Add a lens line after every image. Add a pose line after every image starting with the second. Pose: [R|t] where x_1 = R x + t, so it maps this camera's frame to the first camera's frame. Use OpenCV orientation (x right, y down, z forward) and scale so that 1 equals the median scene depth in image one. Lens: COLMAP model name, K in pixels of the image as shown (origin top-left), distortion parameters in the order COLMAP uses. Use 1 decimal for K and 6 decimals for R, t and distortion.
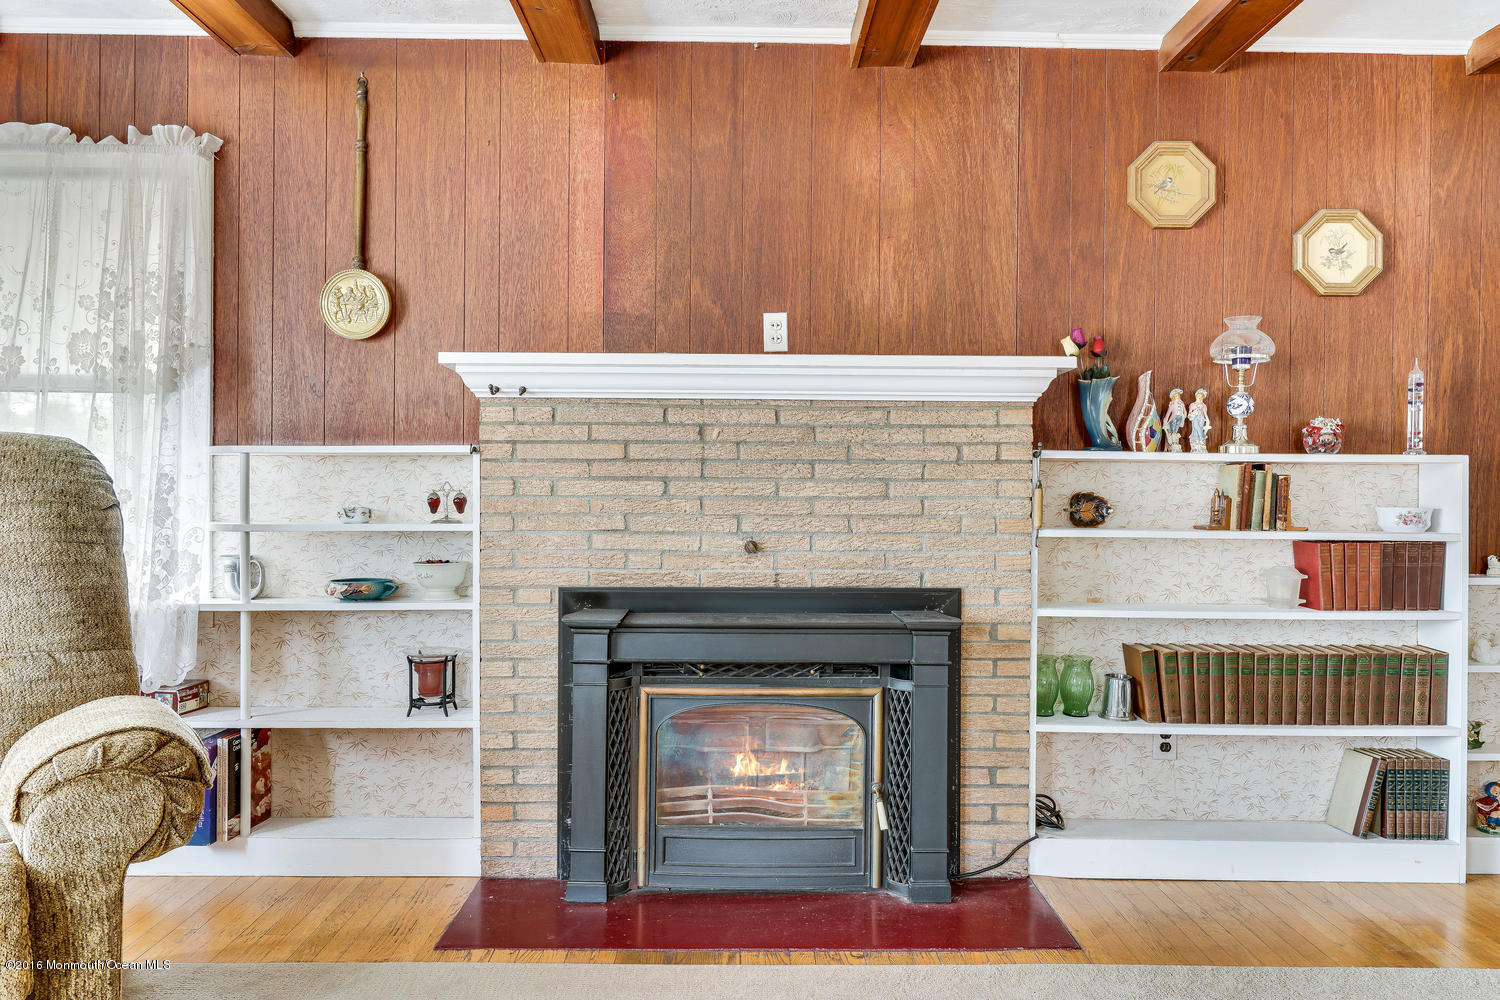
lens RADIAL K [[1127.3, 0, 748.2], [0, 1127.3, 486.5], [0, 0, 1]] dist [0.004143, 0.004371]
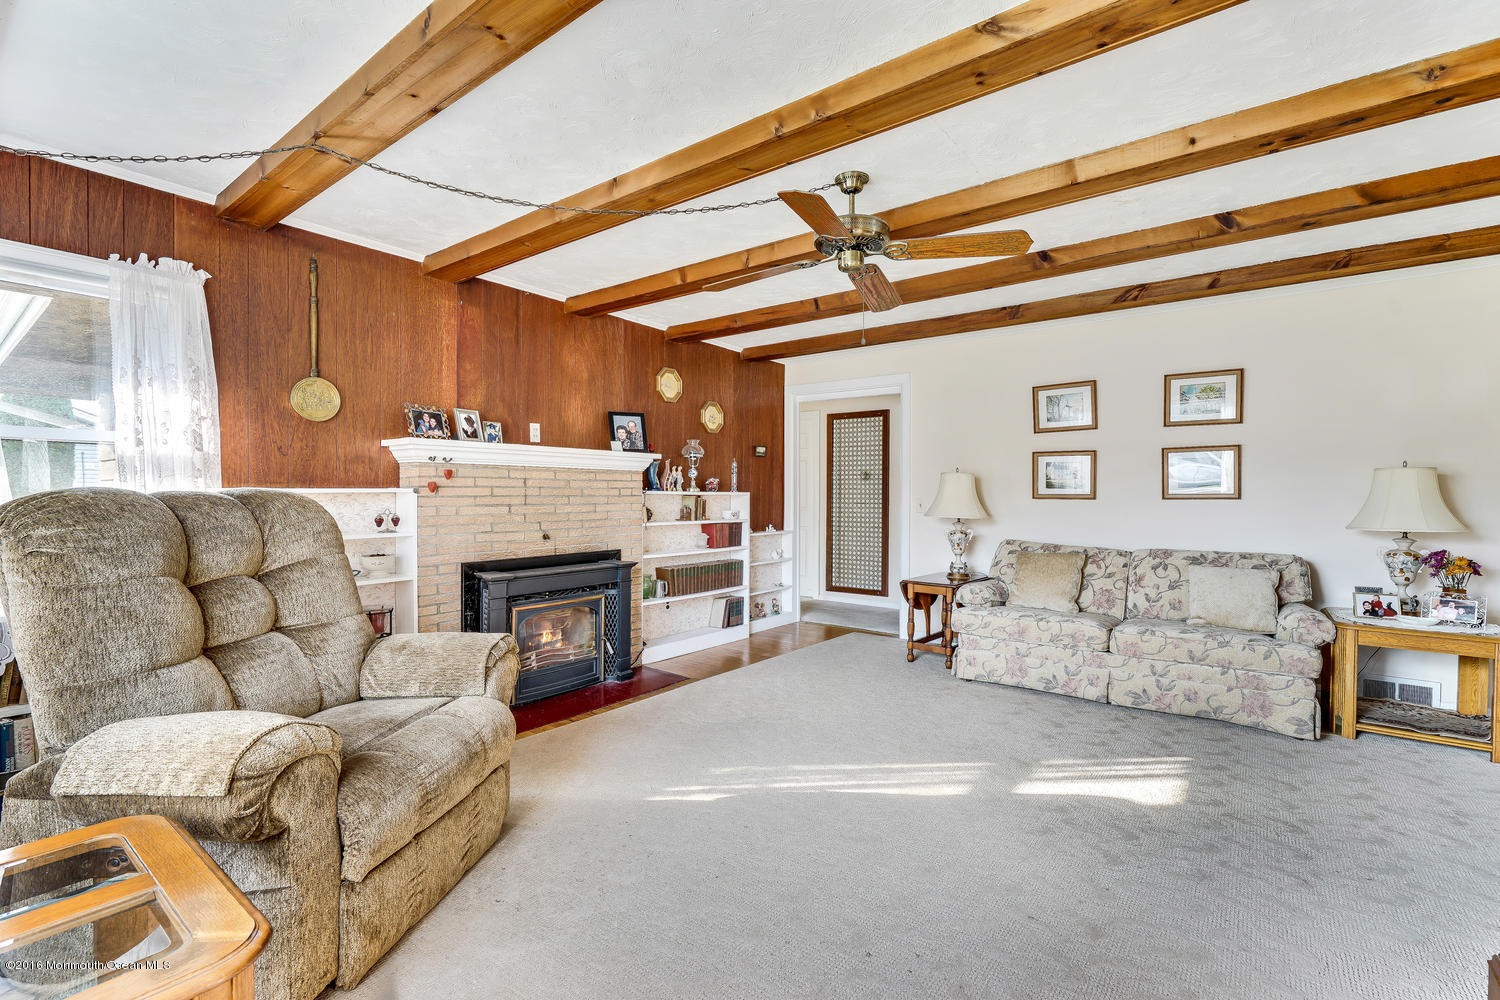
lens RADIAL K [[687.1, 0, 752.0], [0, 687.1, 502.7], [0, 0, 1]] dist [-0.003710, -0.000259]
pose [[0.609820, -0.013818, 0.792419, -0.762311], [-0.001215, 0.999831, 0.018370, -0.033409], [-0.792539, -0.012165, 0.609700, -0.093215]]
